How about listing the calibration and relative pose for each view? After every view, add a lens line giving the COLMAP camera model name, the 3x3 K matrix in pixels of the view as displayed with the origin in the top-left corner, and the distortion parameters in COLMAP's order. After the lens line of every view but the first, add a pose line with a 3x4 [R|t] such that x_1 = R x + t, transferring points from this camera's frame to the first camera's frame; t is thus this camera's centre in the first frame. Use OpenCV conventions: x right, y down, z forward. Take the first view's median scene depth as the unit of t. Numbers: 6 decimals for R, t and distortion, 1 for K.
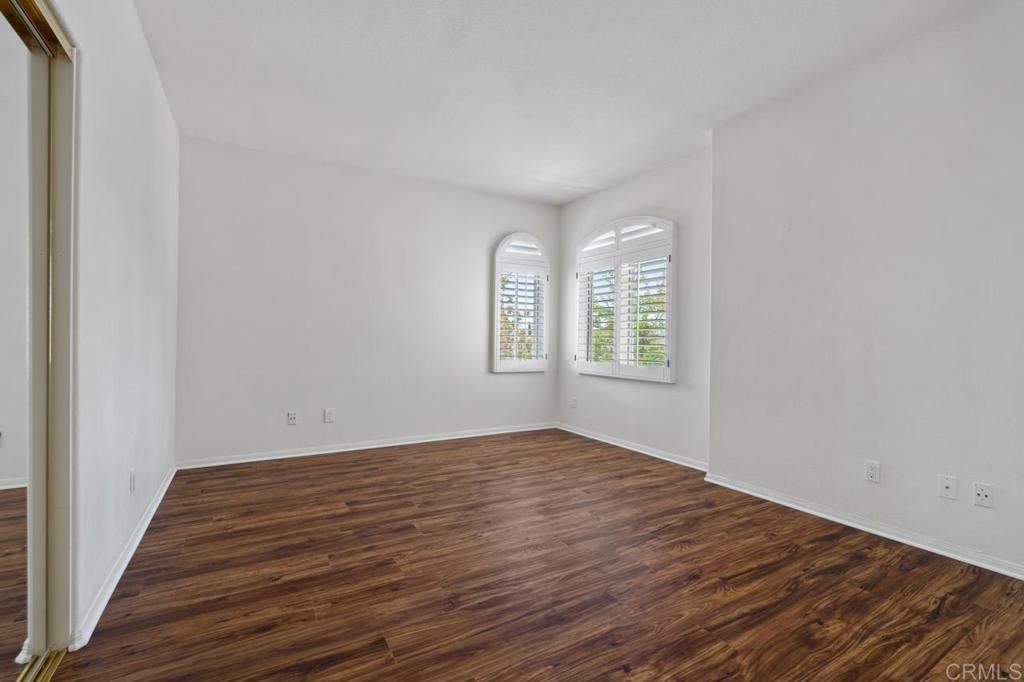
lens RADIAL K [[454.7, 0, 510.7], [0, 454.7, 343.0], [0, 0, 1]] dist [-0.004116, -0.000841]
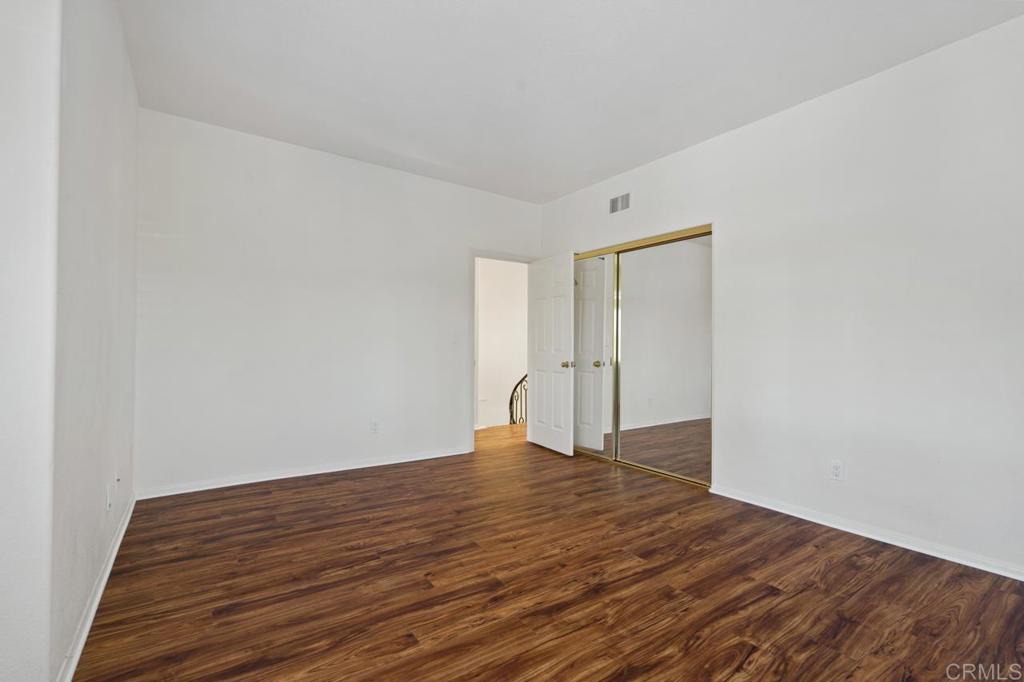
lens RADIAL K [[454.7, 0, 512.7], [0, 454.7, 341.9], [0, 0, 1]] dist [-0.004116, -0.000841]
pose [[-0.996372, -0.021970, -0.082219, 0.129995], [-0.021592, 0.999752, -0.005483, -0.015590], [0.082319, -0.003687, -0.996599, 1.965133]]
